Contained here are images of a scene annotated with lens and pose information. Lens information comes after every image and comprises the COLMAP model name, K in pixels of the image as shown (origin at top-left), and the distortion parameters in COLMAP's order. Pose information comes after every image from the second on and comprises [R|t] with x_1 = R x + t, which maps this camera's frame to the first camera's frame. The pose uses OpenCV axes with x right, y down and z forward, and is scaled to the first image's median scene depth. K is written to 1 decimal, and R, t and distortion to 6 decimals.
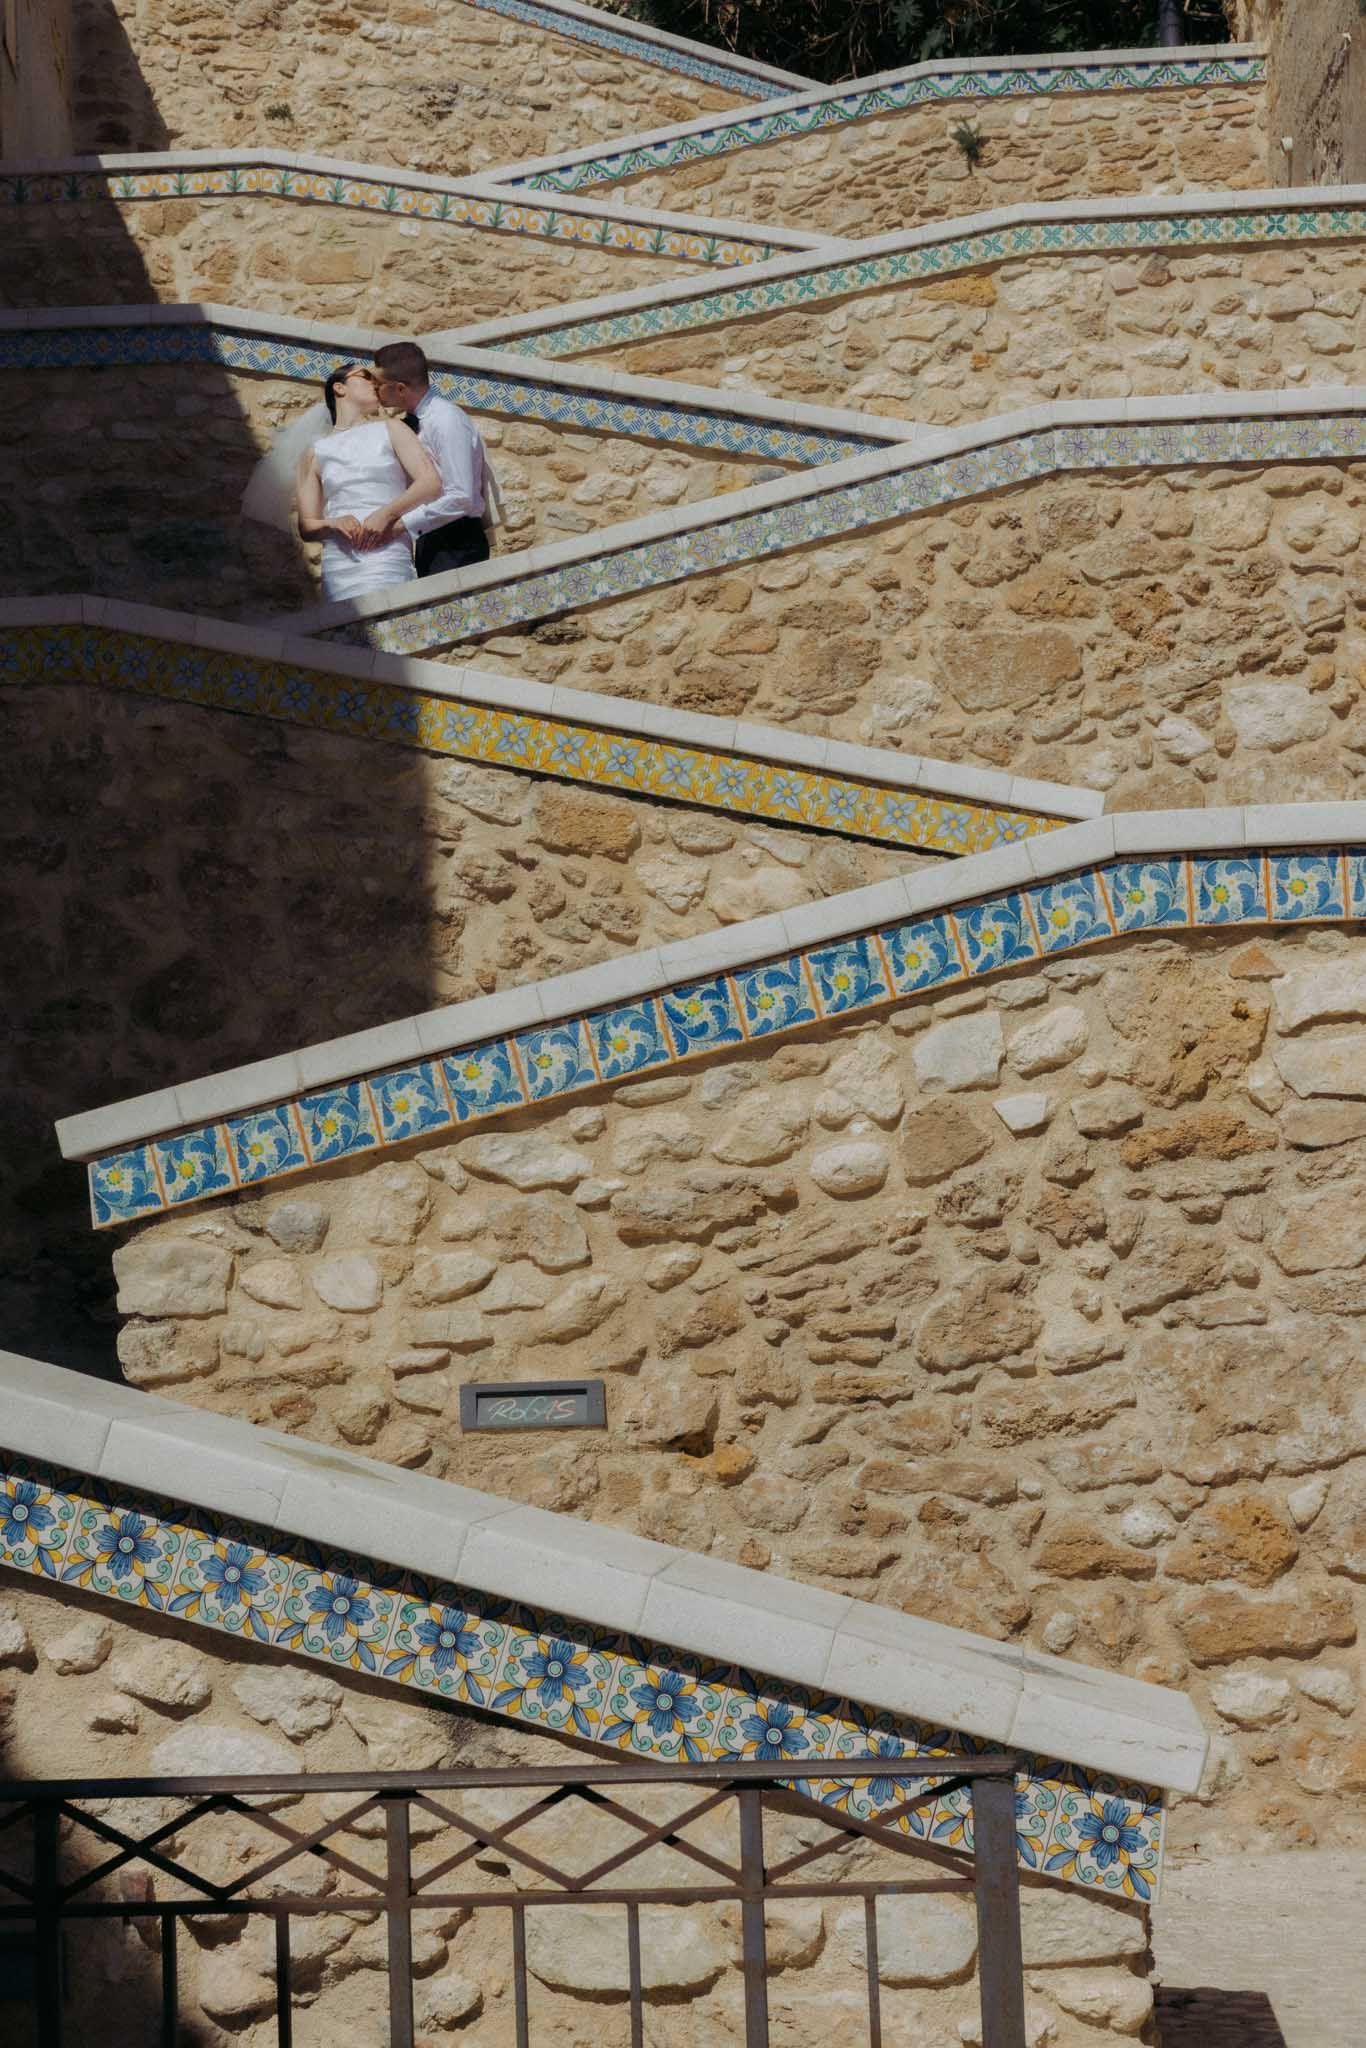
lens RADIAL K [[3657.1, 0, 683.0], [0, 3657.1, 1024.0], [0, 0, 1]] dist [0.045371, 0.146471]
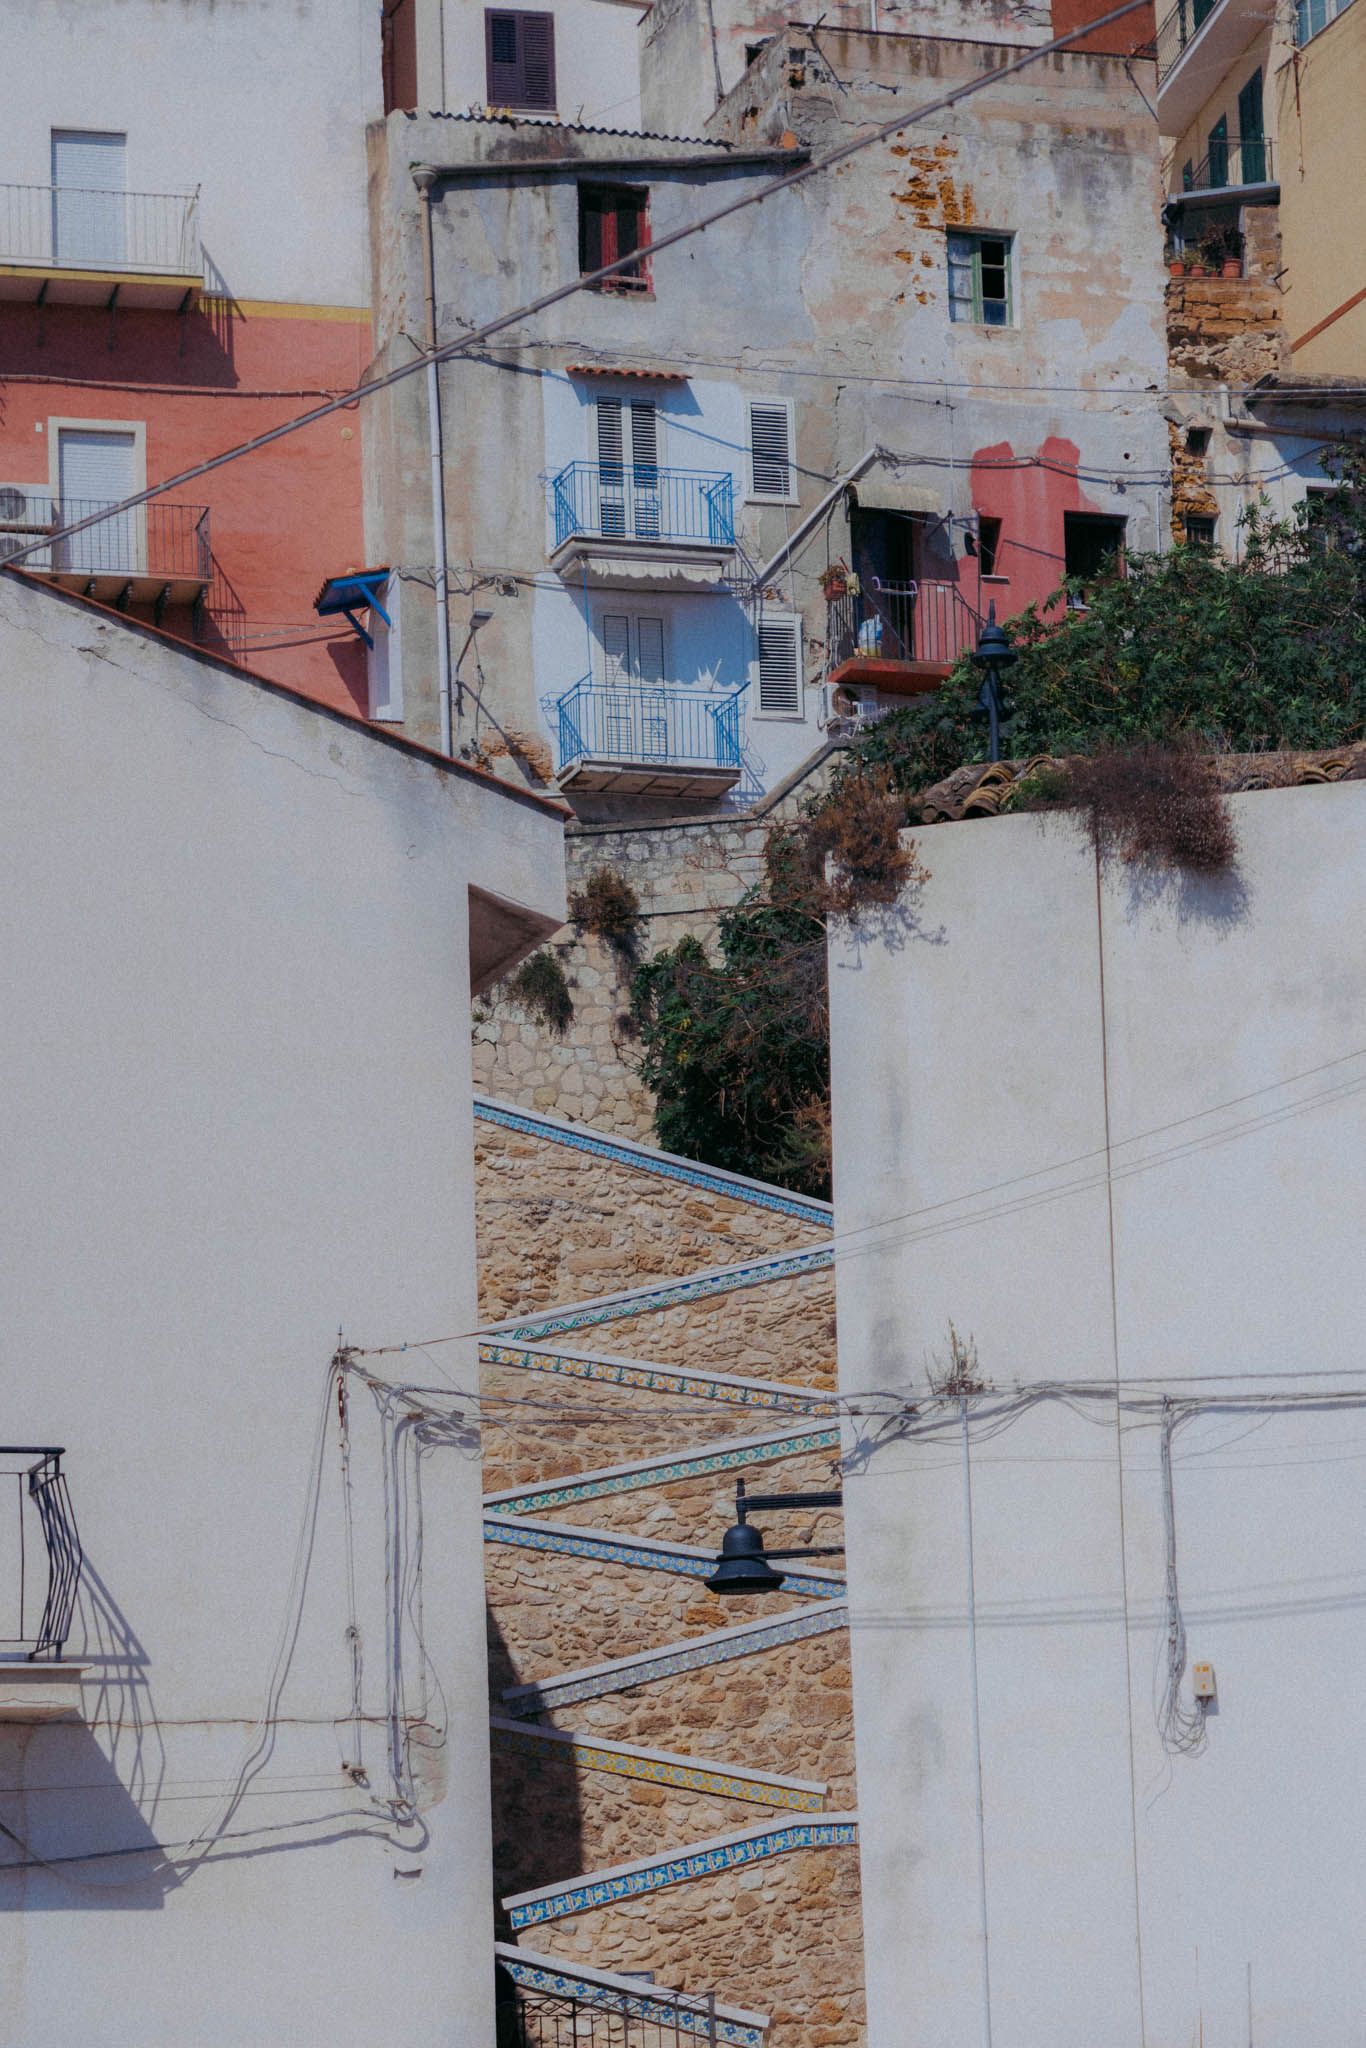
lens RADIAL K [[6763.1, 0, 683.0], [0, 6763.1, 1024.0], [0, 0, 1]] dist [-0.248573, 2.764160]
pose [[0.999870, -0.003978, -0.015597, 0.085740], [0.002367, 0.994786, -0.101958, -0.115489], [0.015921, 0.101908, 0.994666, -4.265481]]
